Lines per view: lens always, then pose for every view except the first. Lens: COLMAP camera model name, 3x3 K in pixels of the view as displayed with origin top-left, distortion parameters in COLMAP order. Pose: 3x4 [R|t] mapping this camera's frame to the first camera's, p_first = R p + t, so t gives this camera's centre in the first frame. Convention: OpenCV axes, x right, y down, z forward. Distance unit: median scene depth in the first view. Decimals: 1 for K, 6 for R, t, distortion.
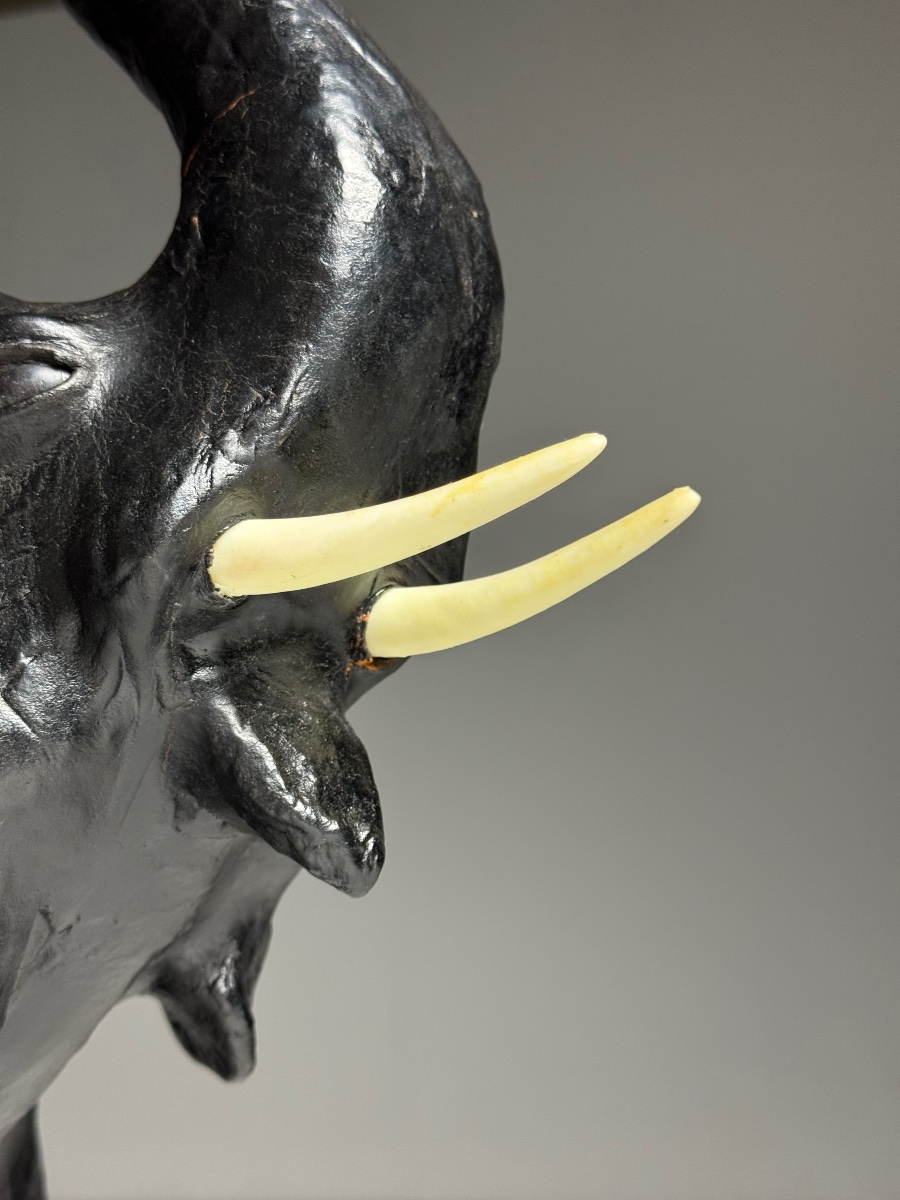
lens RADIAL K [[1729.4, 0, 452.2], [0, 1729.4, 577.7], [0, 0, 1]] dist [0.139878, -0.167357]
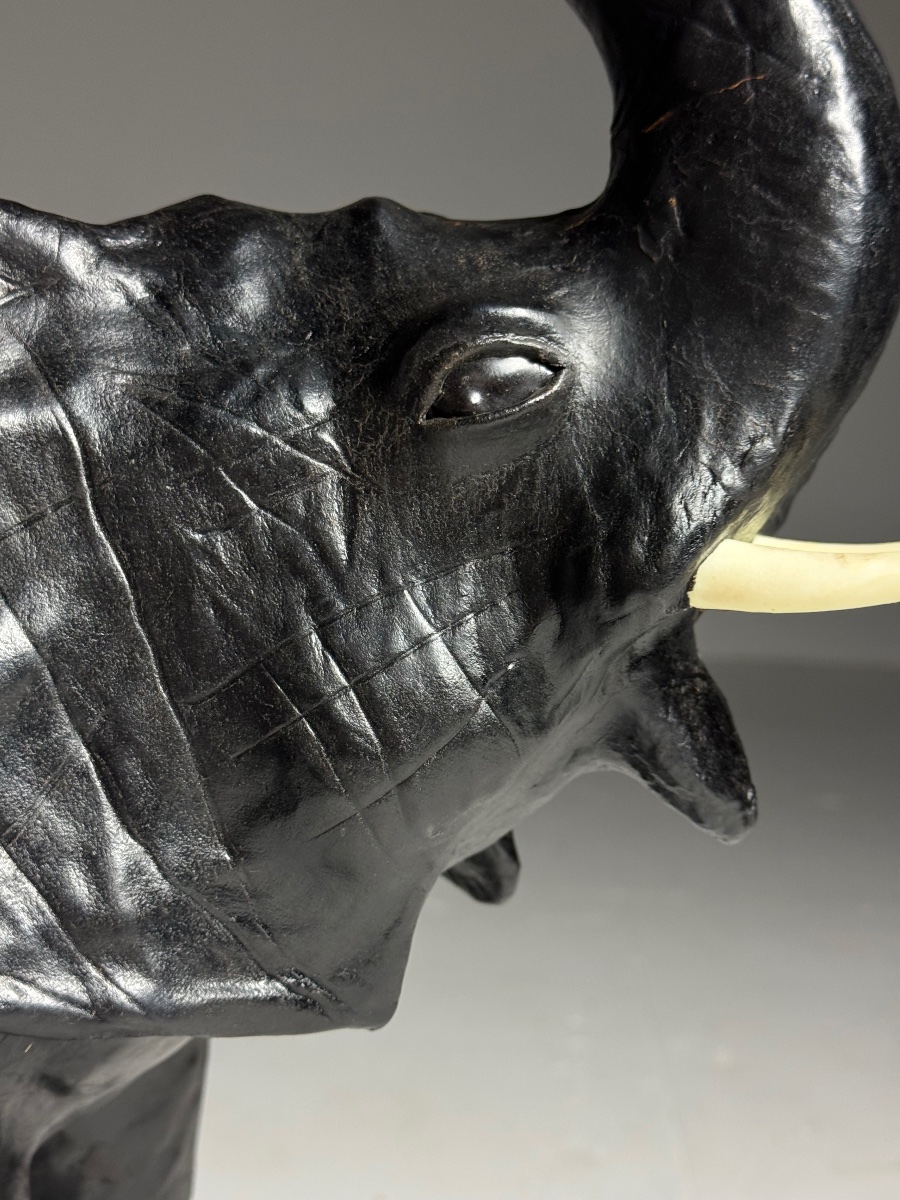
lens RADIAL K [[1729.4, 0, 452.2], [0, 1729.4, 577.7], [0, 0, 1]] dist [0.139878, -0.167357]
pose [[0.977140, 0.043269, 0.208146, -0.476816], [-0.110298, 0.940173, 0.322351, -0.319824], [-0.181745, -0.337940, 0.923453, 0.068058]]
